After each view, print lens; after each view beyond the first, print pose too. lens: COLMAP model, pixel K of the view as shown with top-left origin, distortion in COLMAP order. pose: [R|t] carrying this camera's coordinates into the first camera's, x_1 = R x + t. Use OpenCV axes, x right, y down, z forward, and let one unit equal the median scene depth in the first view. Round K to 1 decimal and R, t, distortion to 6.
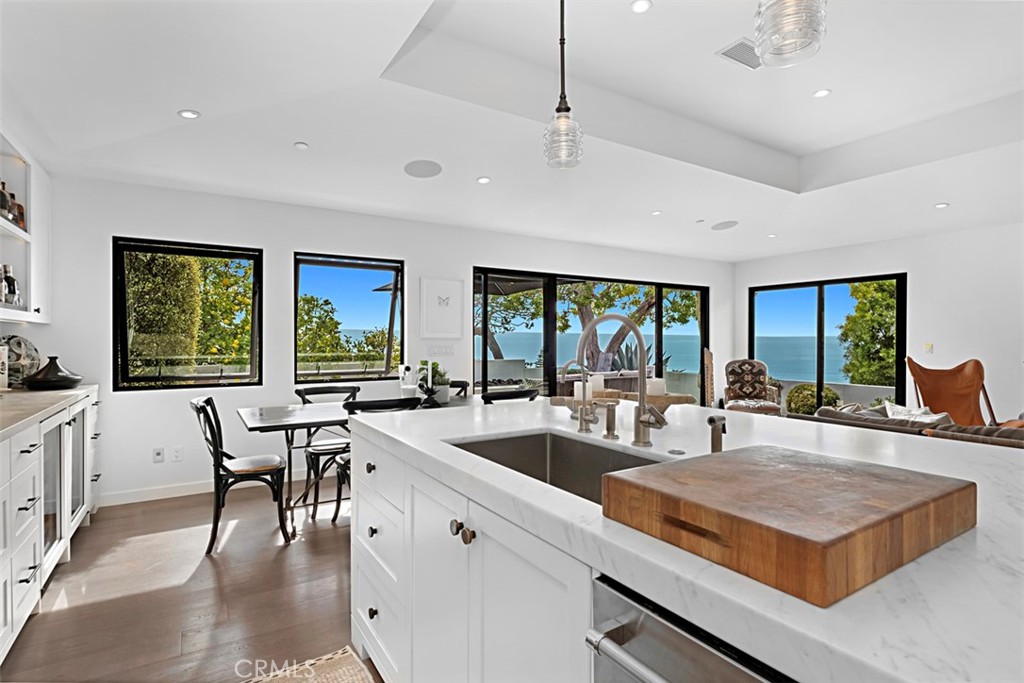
lens RADIAL K [[525.6, 0, 505.1], [0, 525.6, 345.1], [0, 0, 1]] dist [-0.010321, -0.000237]
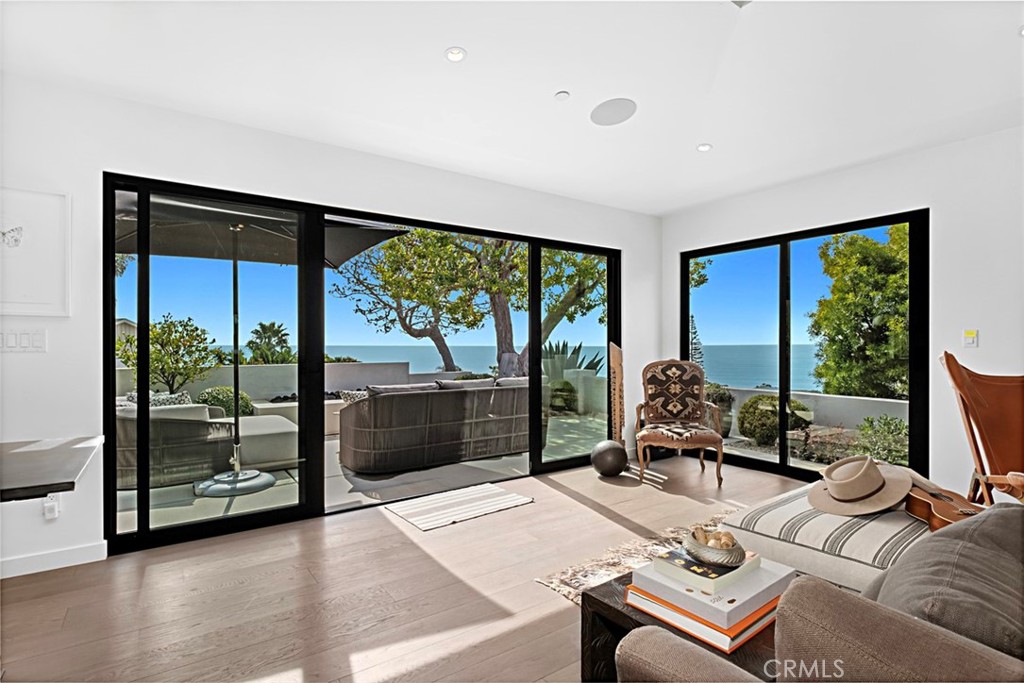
lens RADIAL K [[530.8, 0, 512.0], [0, 530.8, 341.5], [0, 0, 1]] dist [0.001946, 0.000134]
pose [[0.997579, -0.002023, 0.069508, 0.309078], [0.002918, 0.999914, -0.012769, 0.017683], [-0.069476, 0.012941, 0.997500, 0.517110]]
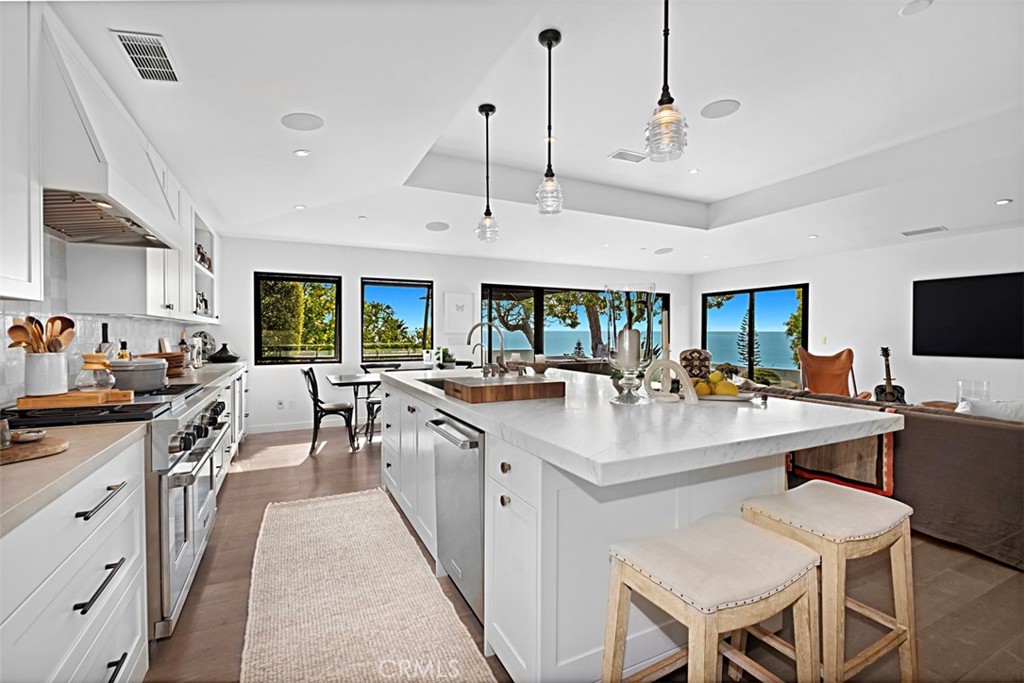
lens RADIAL K [[452.5, 0, 500.1], [0, 452.5, 343.2], [0, 0, 1]] dist [-0.009301, -0.000424]
pose [[0.994420, 0.001899, -0.105475, 0.130401], [-0.000844, 0.999949, 0.010047, 0.002770], [0.105489, -0.009902, 0.994371, -0.253846]]
